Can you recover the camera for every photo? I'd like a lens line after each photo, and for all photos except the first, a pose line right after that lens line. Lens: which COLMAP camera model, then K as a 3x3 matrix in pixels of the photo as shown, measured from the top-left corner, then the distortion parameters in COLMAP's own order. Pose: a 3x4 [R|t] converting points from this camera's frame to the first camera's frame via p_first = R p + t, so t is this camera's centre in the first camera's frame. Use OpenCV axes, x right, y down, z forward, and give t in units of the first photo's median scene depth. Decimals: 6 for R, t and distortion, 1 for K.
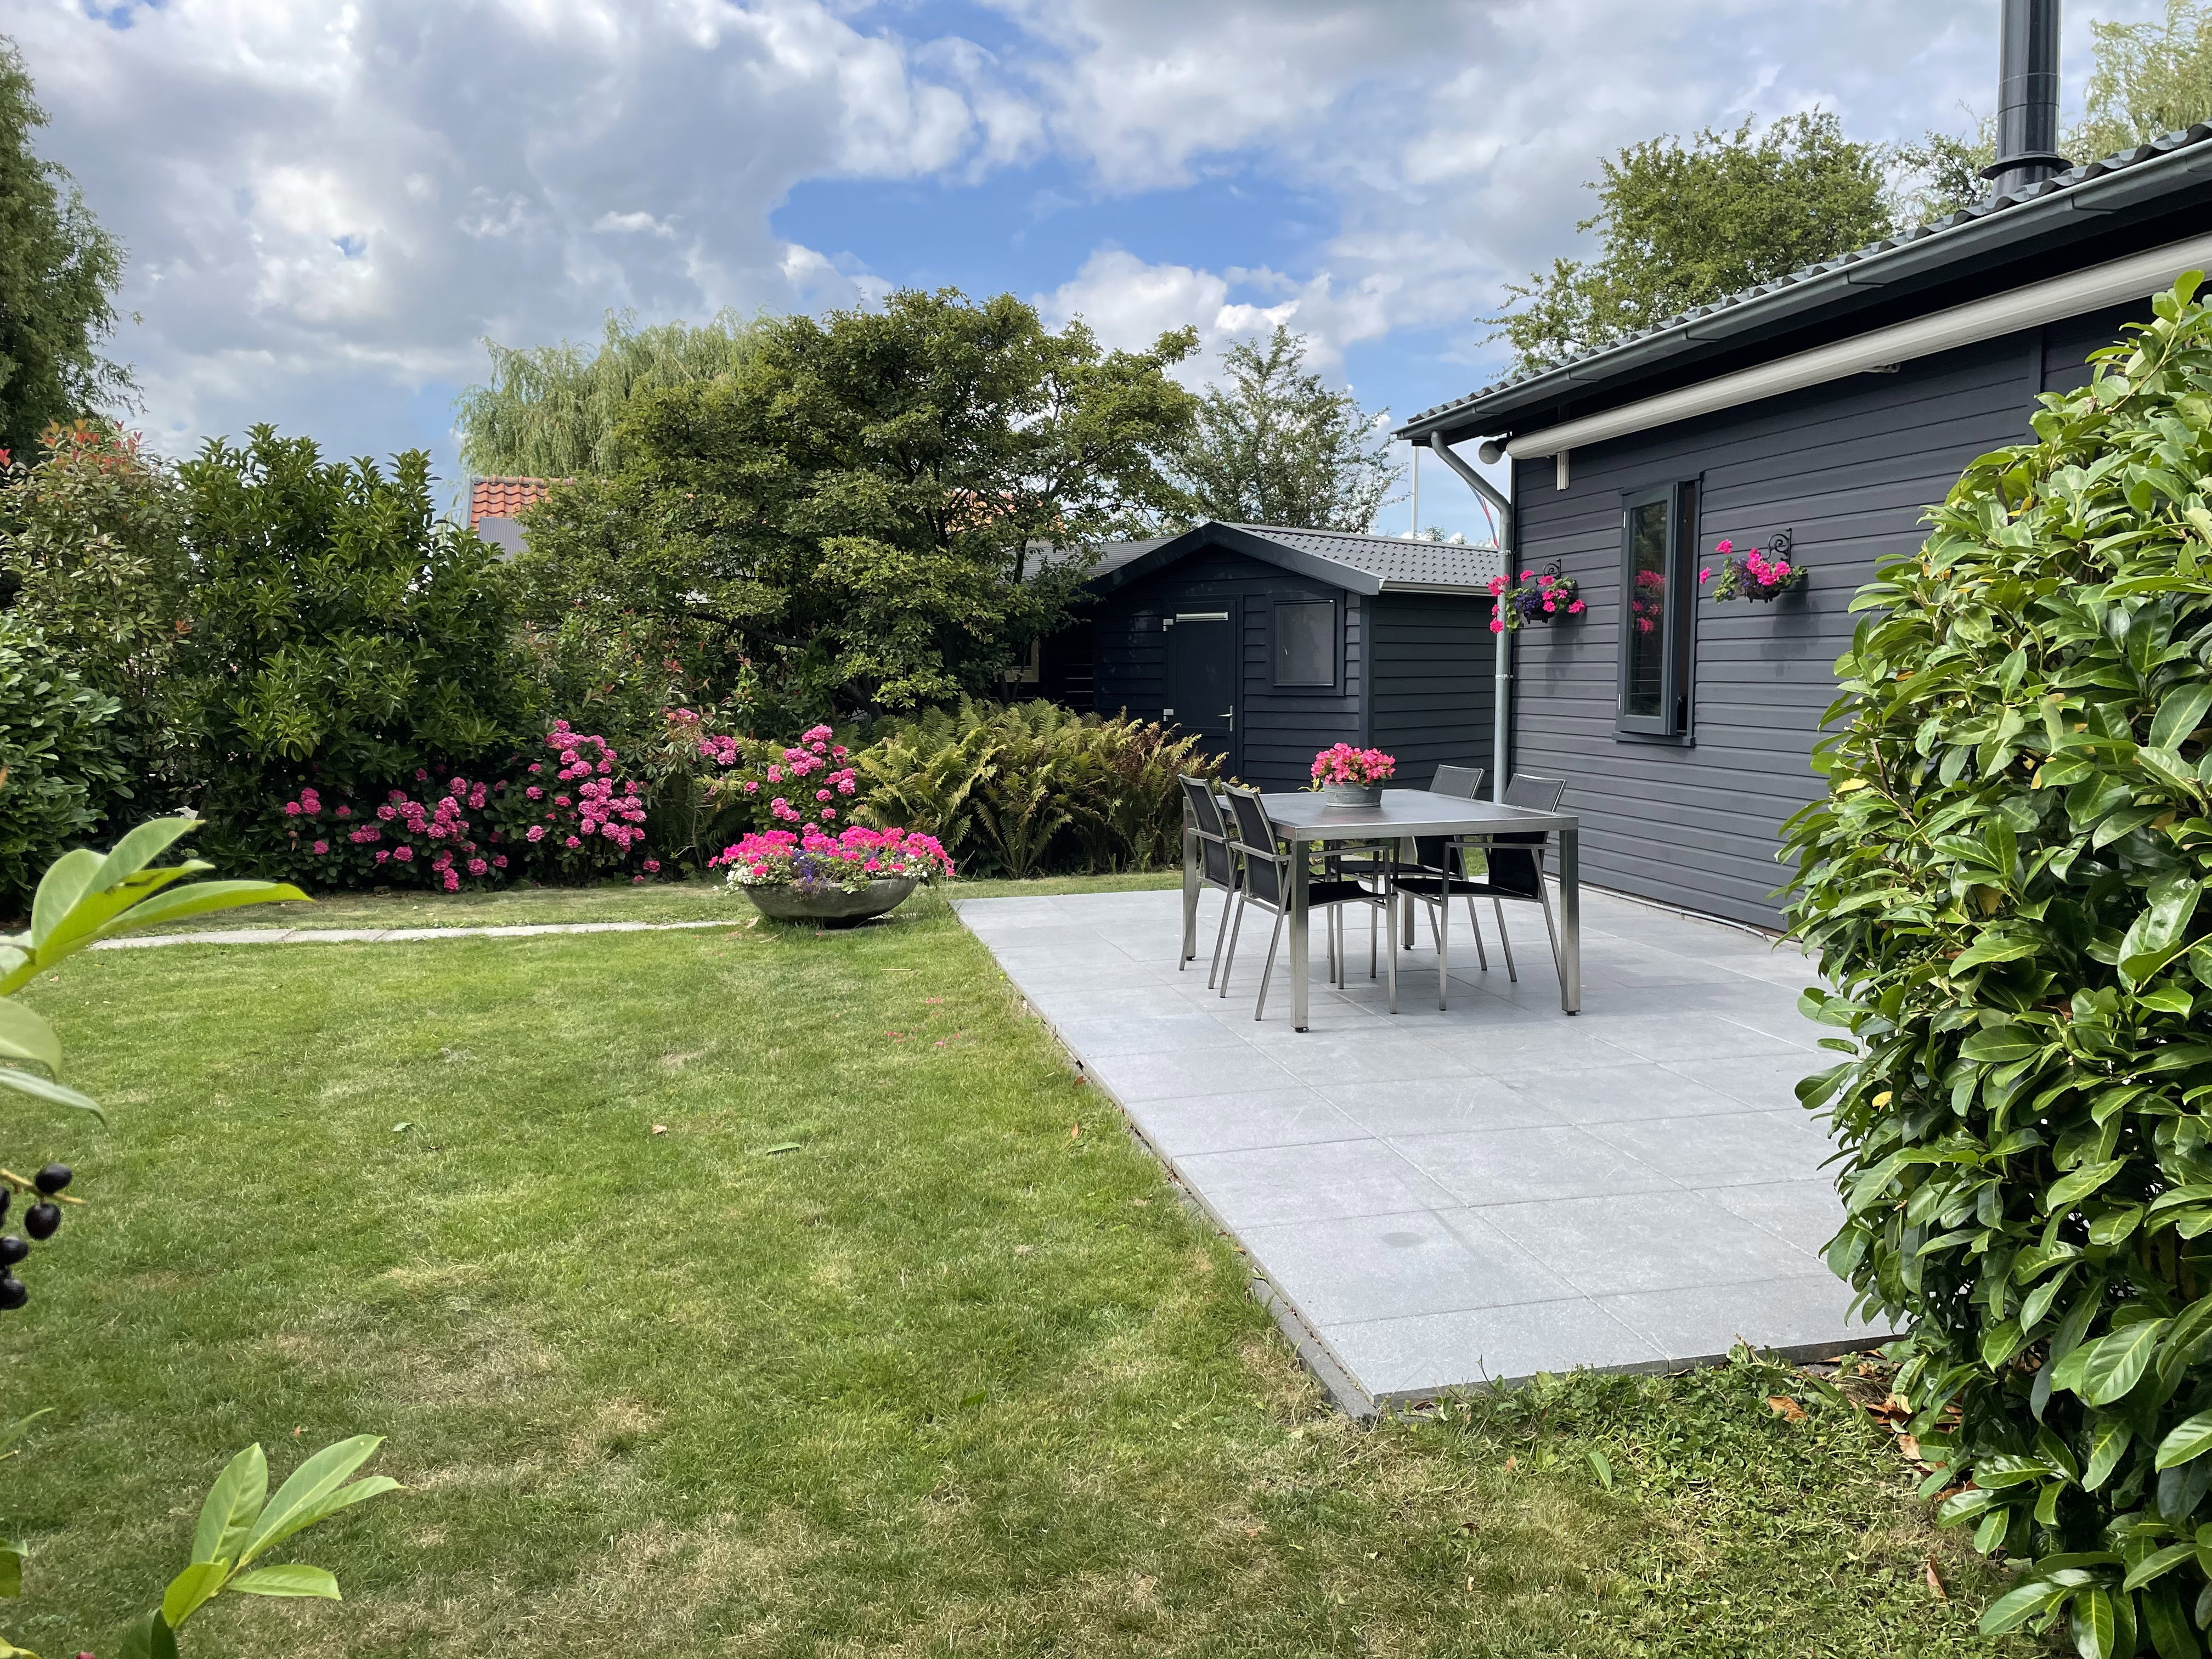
lens RADIAL K [[1675.0, 0, 1104.9], [0, 1675.0, 824.4], [0, 0, 1]] dist [0.067110, -0.069965]
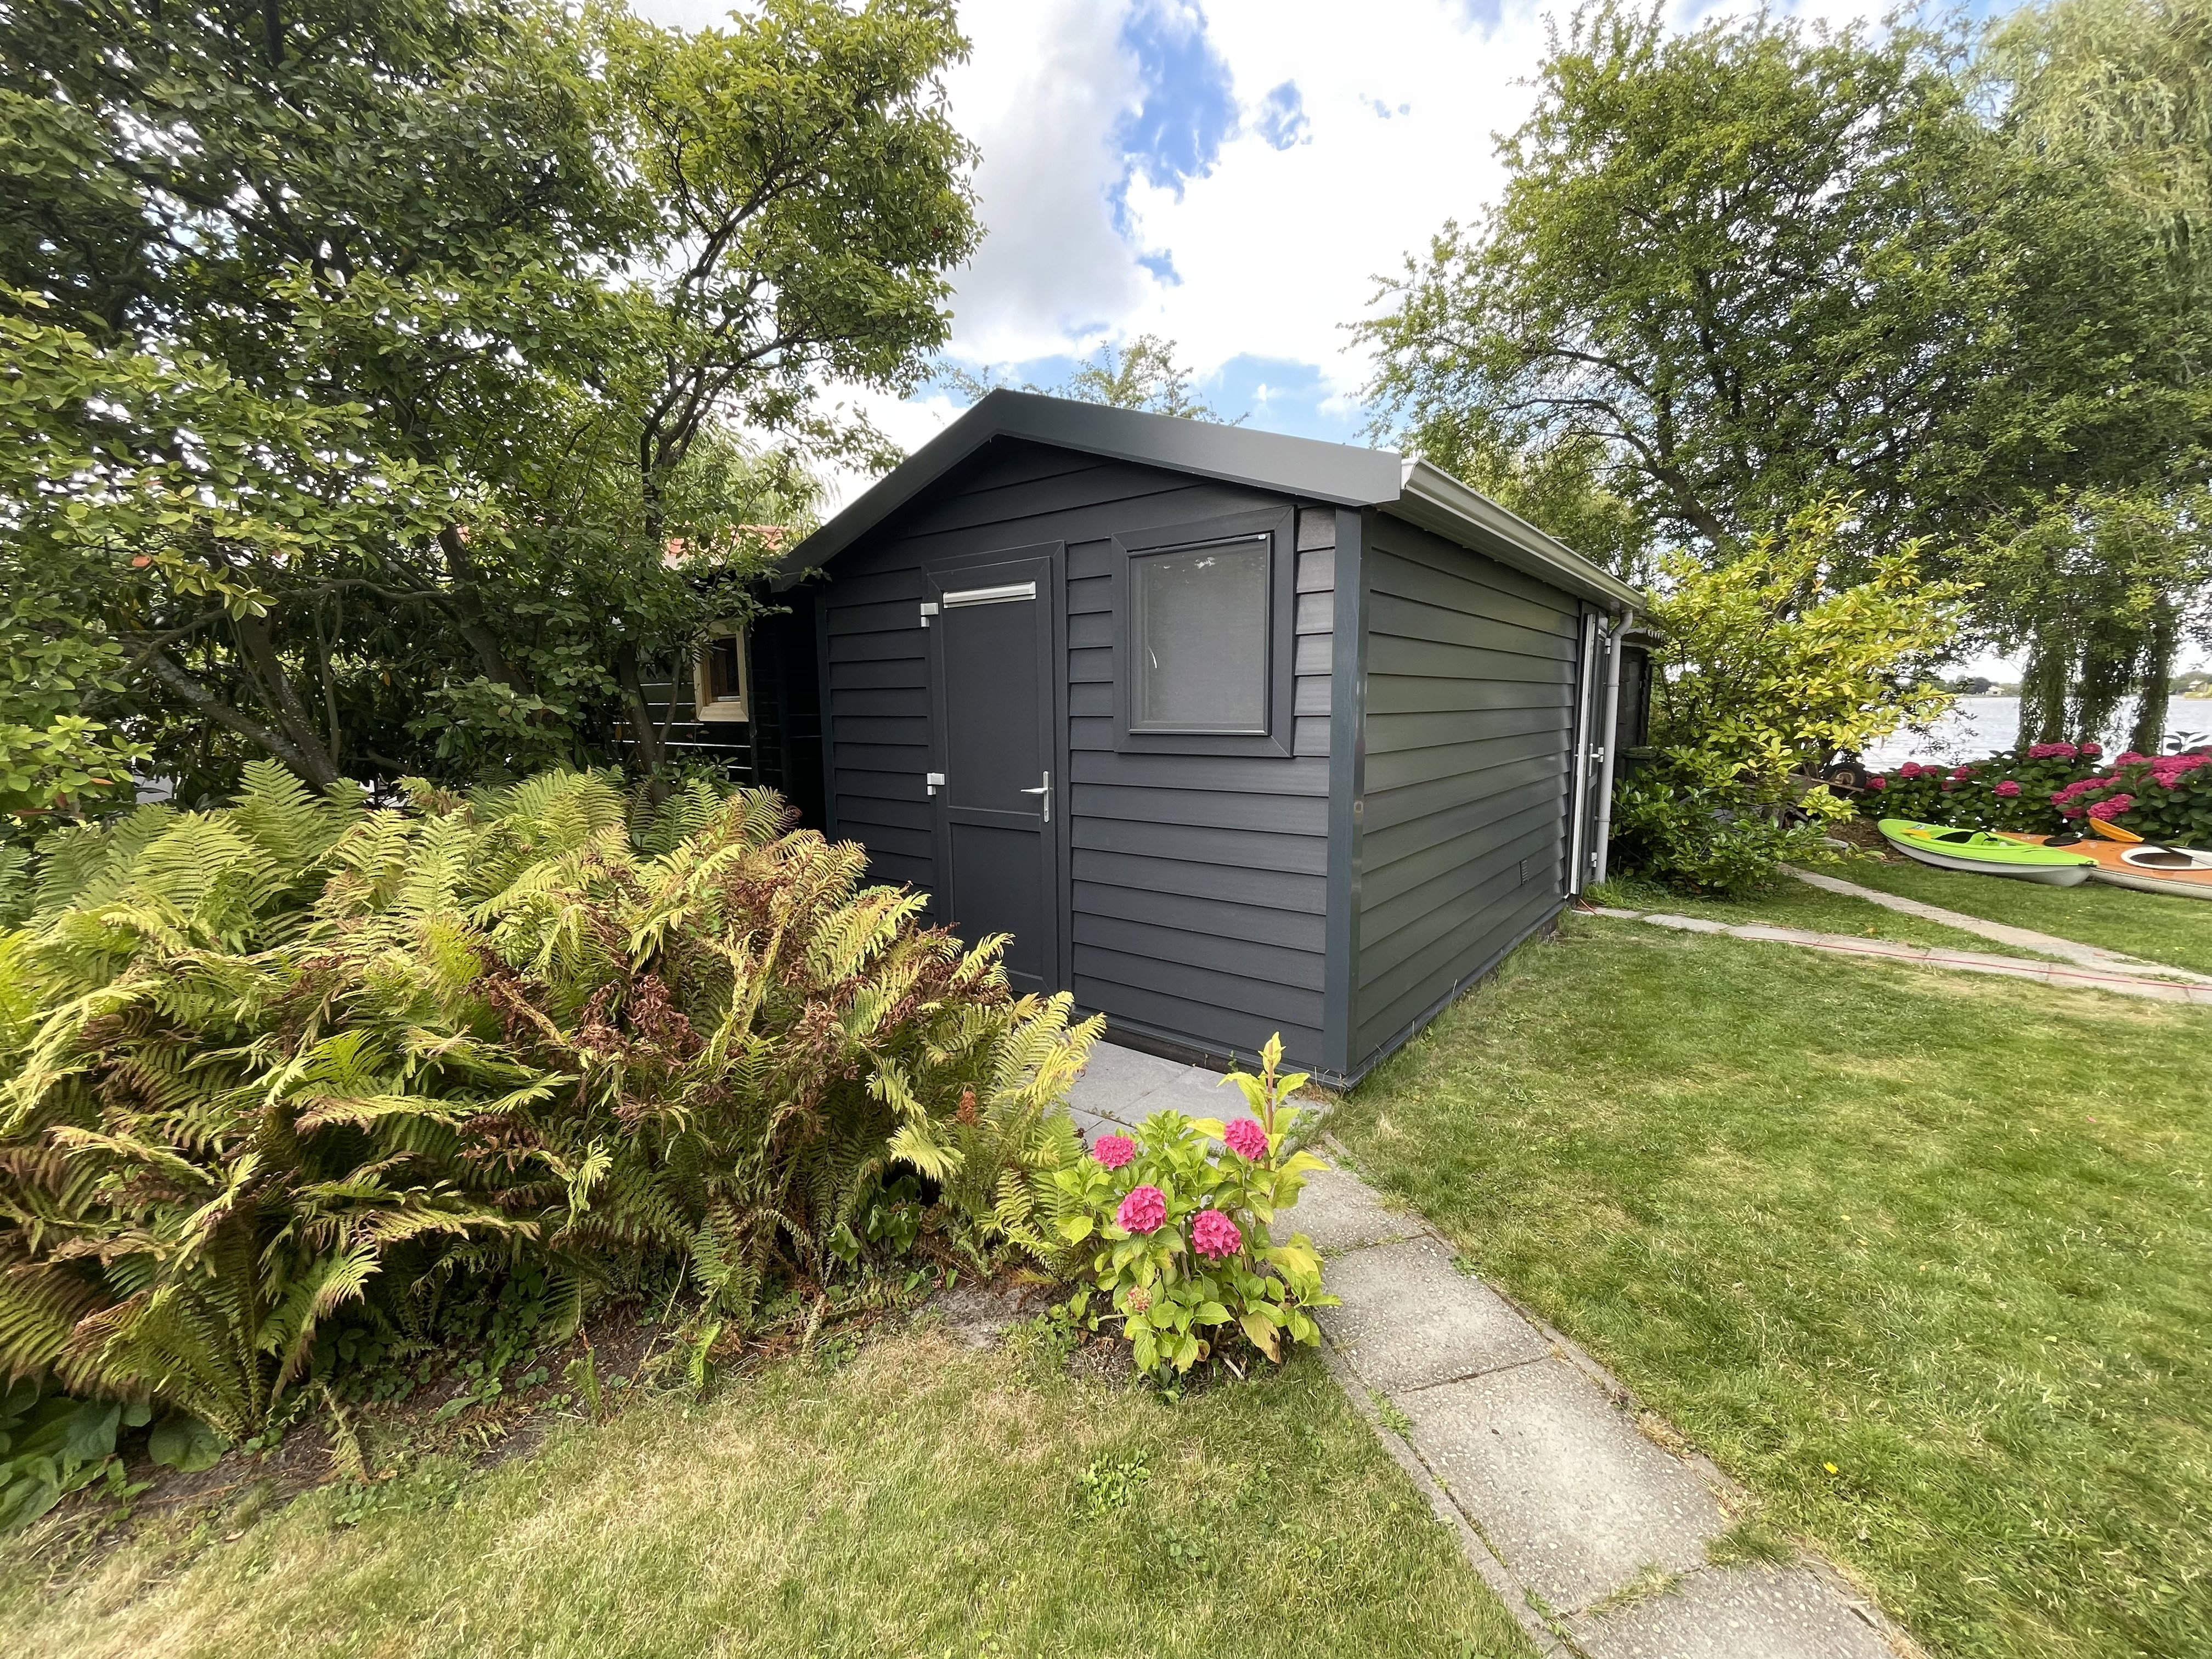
lens RADIAL K [[897.5, 0, 1106.4], [0, 897.5, 834.2], [0, 0, 1]] dist [0.002300, 0.000416]
pose [[0.997302, -0.019179, 0.070856, 0.072841], [0.015050, 0.998182, 0.058362, -0.066493], [-0.071847, -0.057138, 0.995778, 0.720208]]
